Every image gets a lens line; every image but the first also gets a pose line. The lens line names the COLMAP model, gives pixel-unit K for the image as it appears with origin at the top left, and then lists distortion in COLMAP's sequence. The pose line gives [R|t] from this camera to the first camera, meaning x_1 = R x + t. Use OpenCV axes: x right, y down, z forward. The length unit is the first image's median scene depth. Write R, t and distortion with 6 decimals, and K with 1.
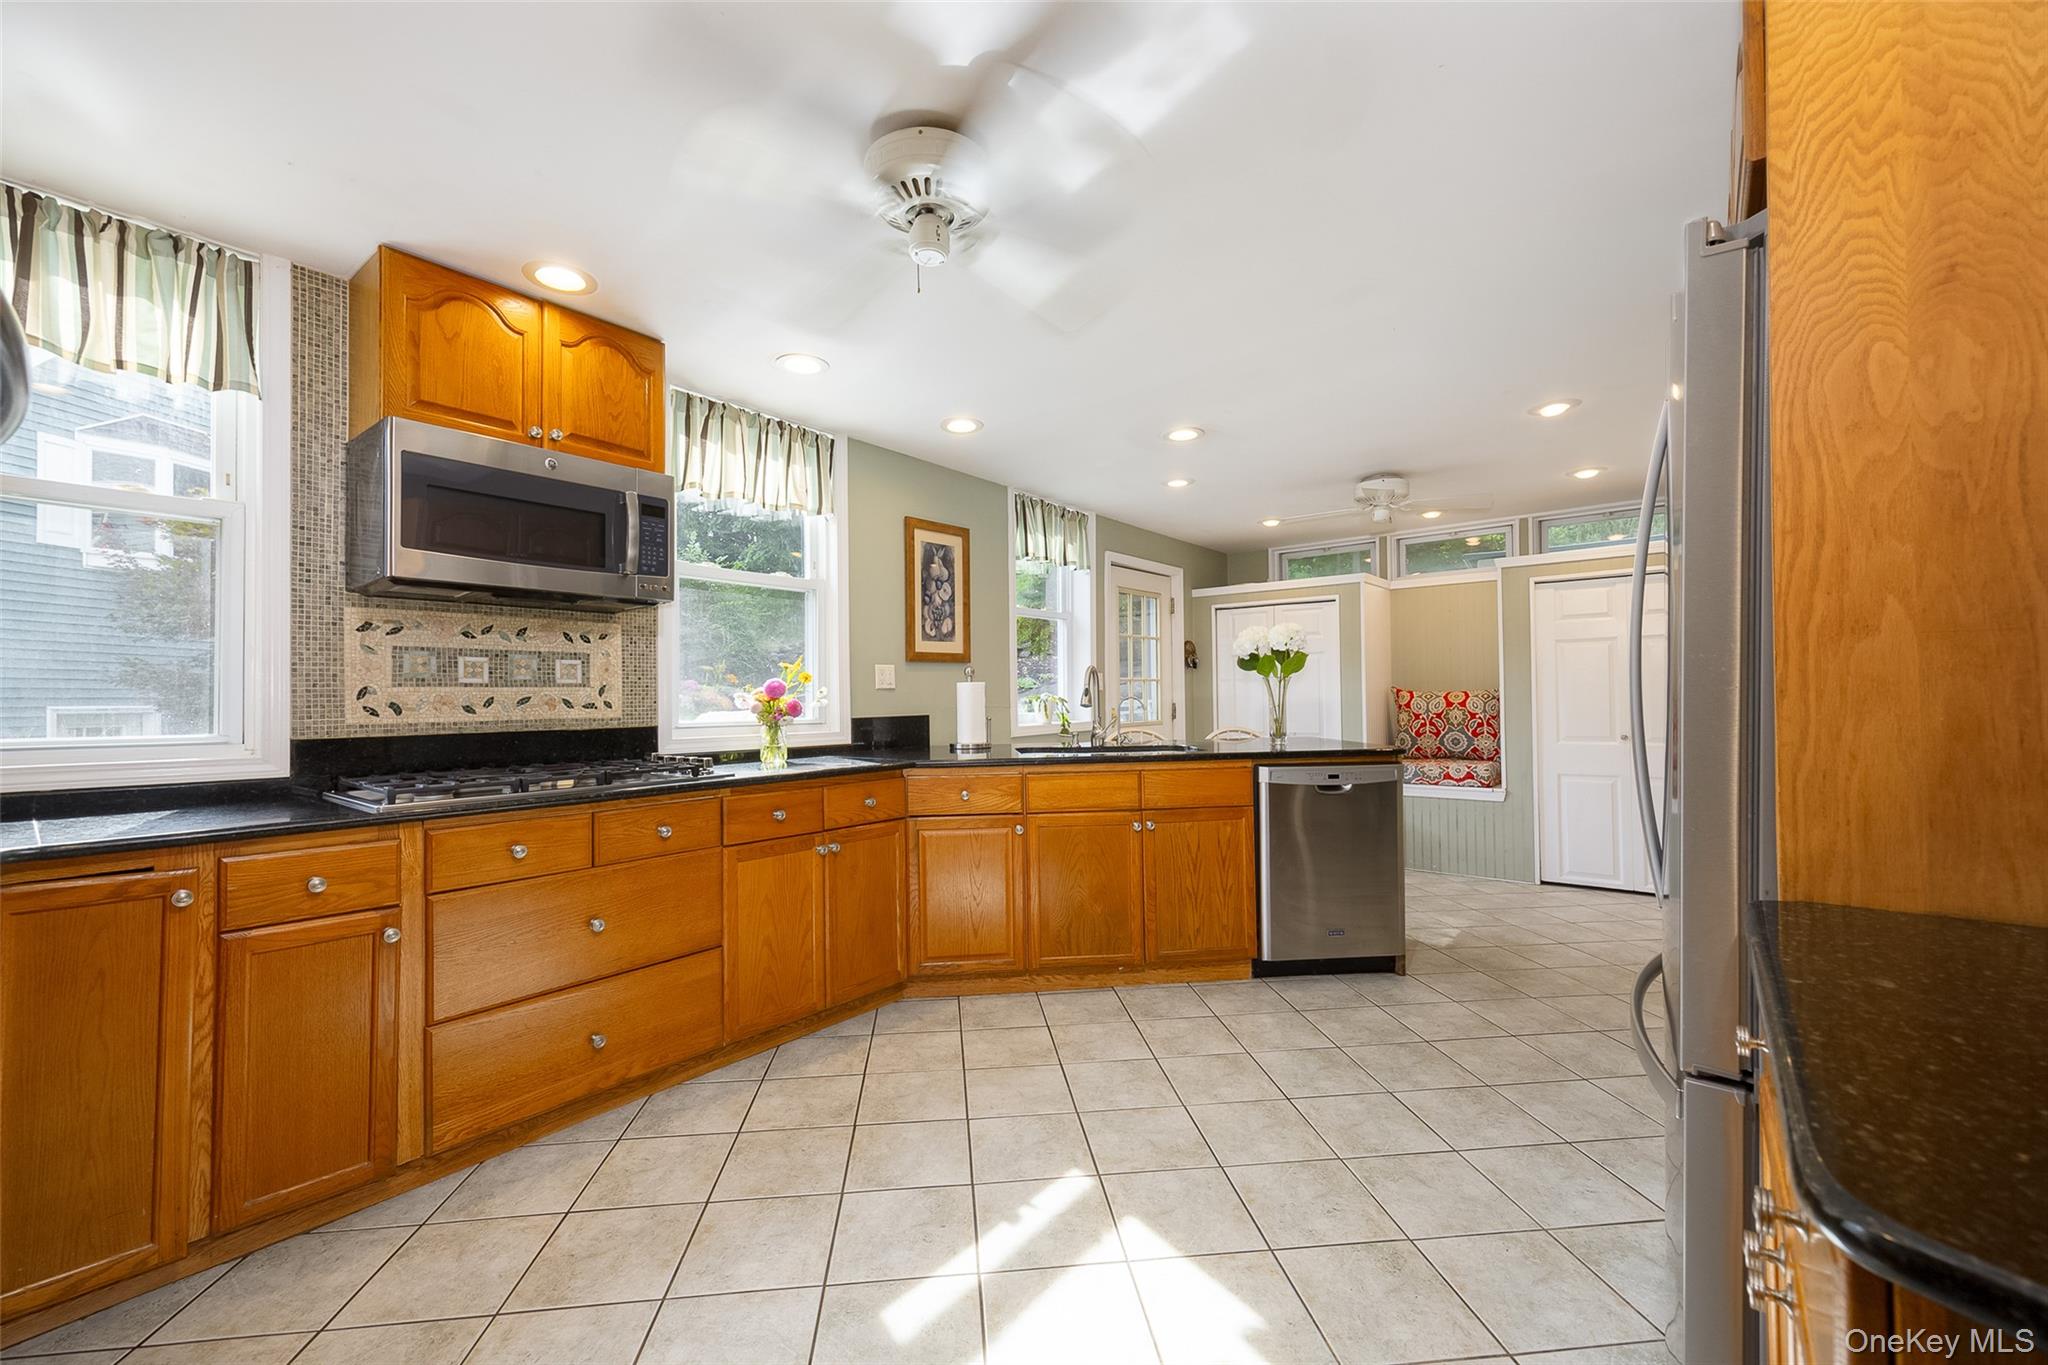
lens RADIAL K [[803.3, 0, 1030.6], [0, 803.3, 684.2], [0, 0, 1]] dist [-0.000833, -0.000030]
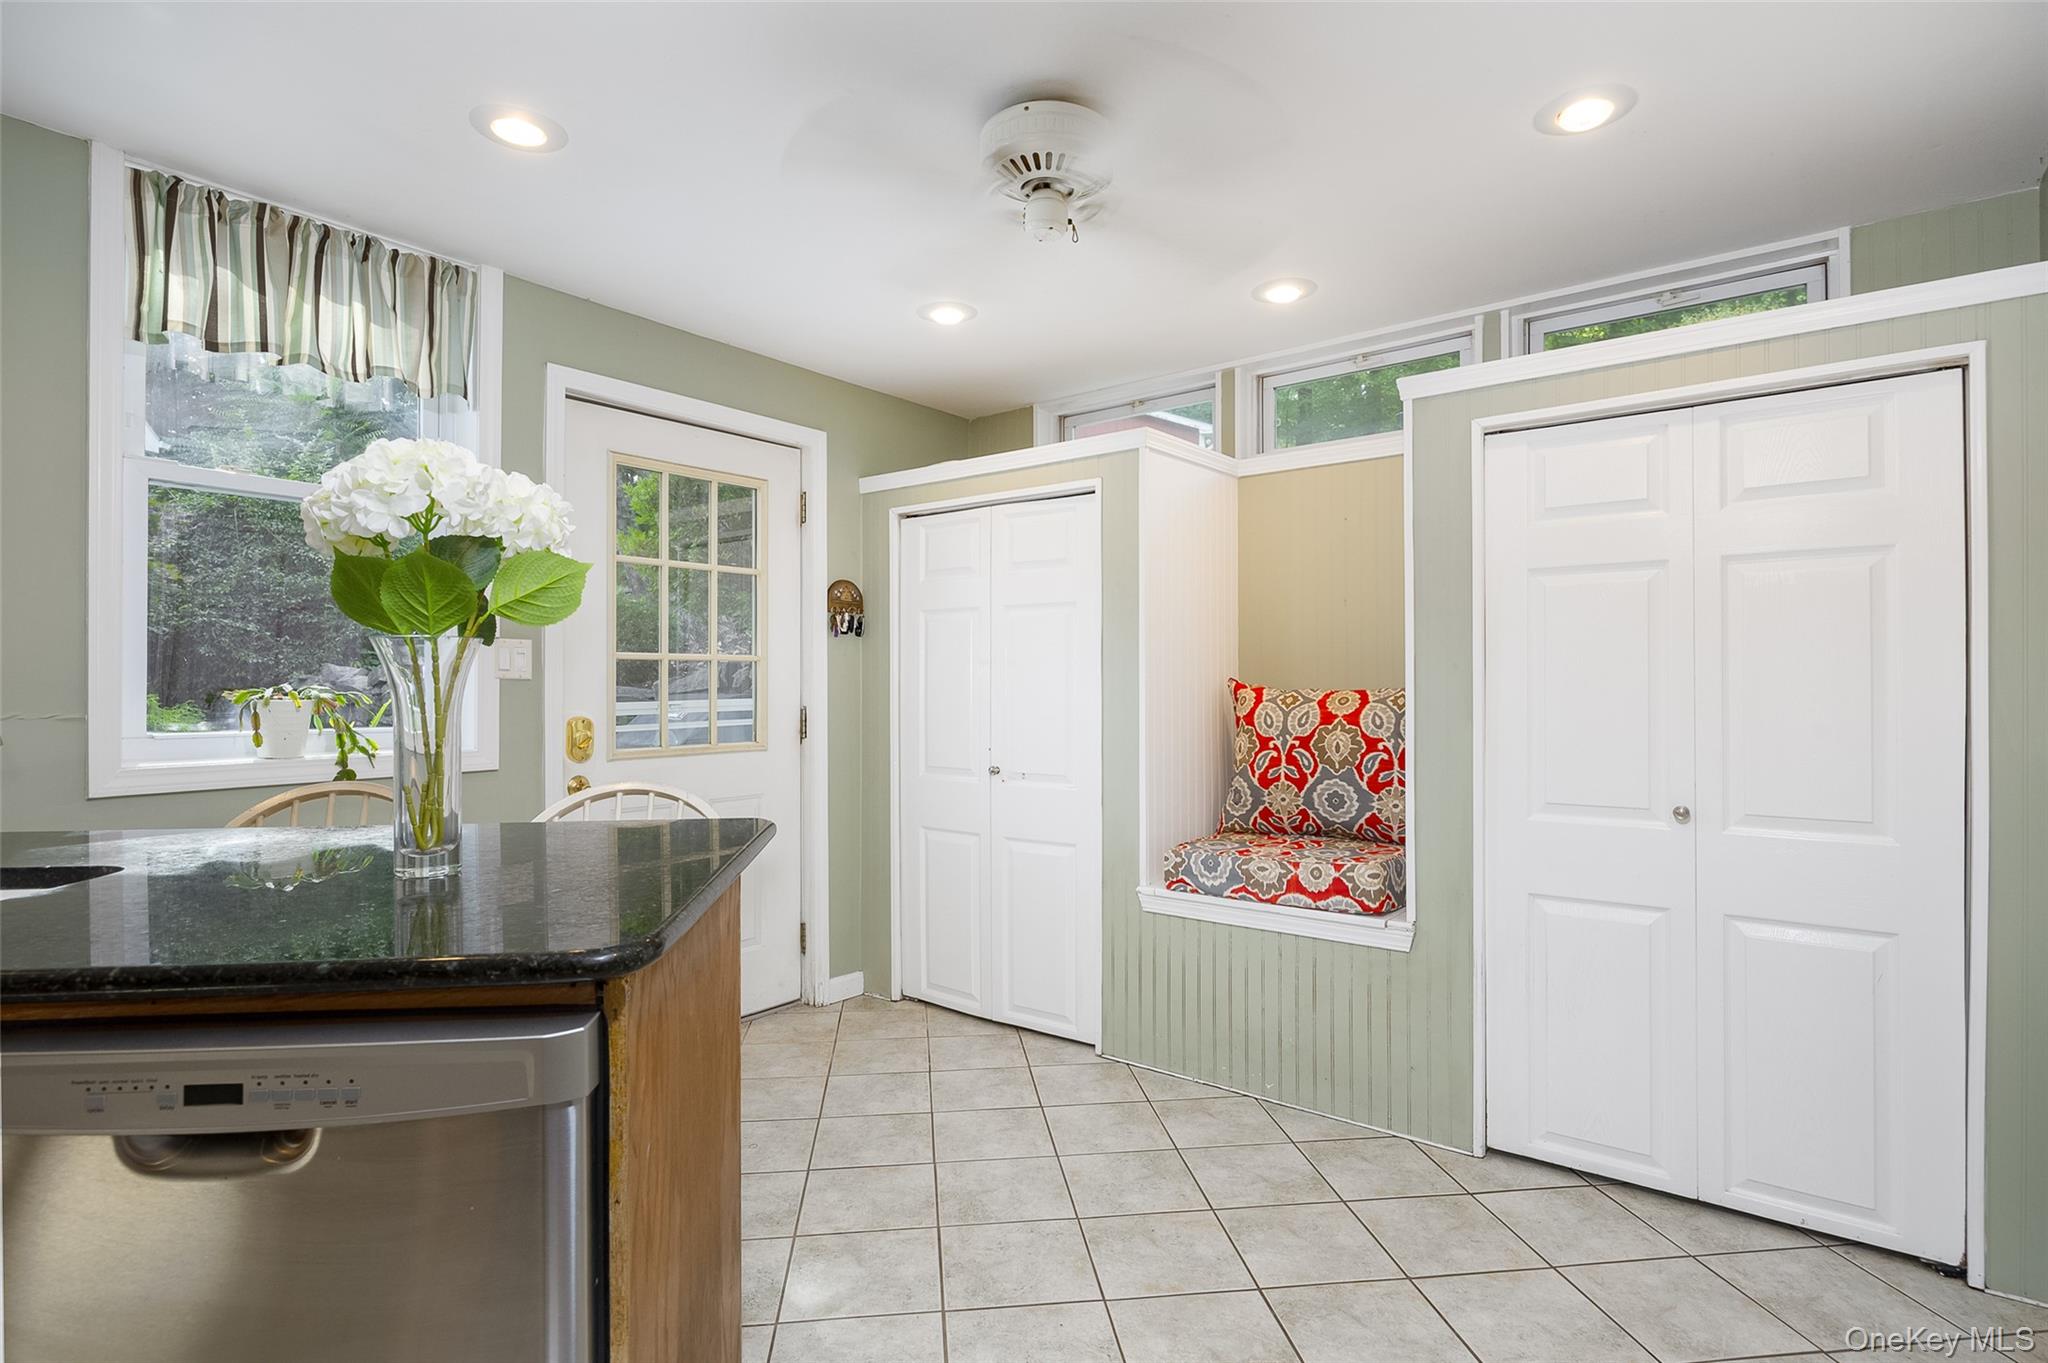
lens RADIAL K [[1032.6, 0, 1020.1], [0, 1032.6, 681.4], [0, 0, 1]] dist [-0.015500, 0.000133]
pose [[0.999892, 0.011784, 0.008747, 0.341724], [-0.011810, 0.999926, 0.002918, 0.004880], [-0.008712, -0.003021, 0.999957, 0.417509]]
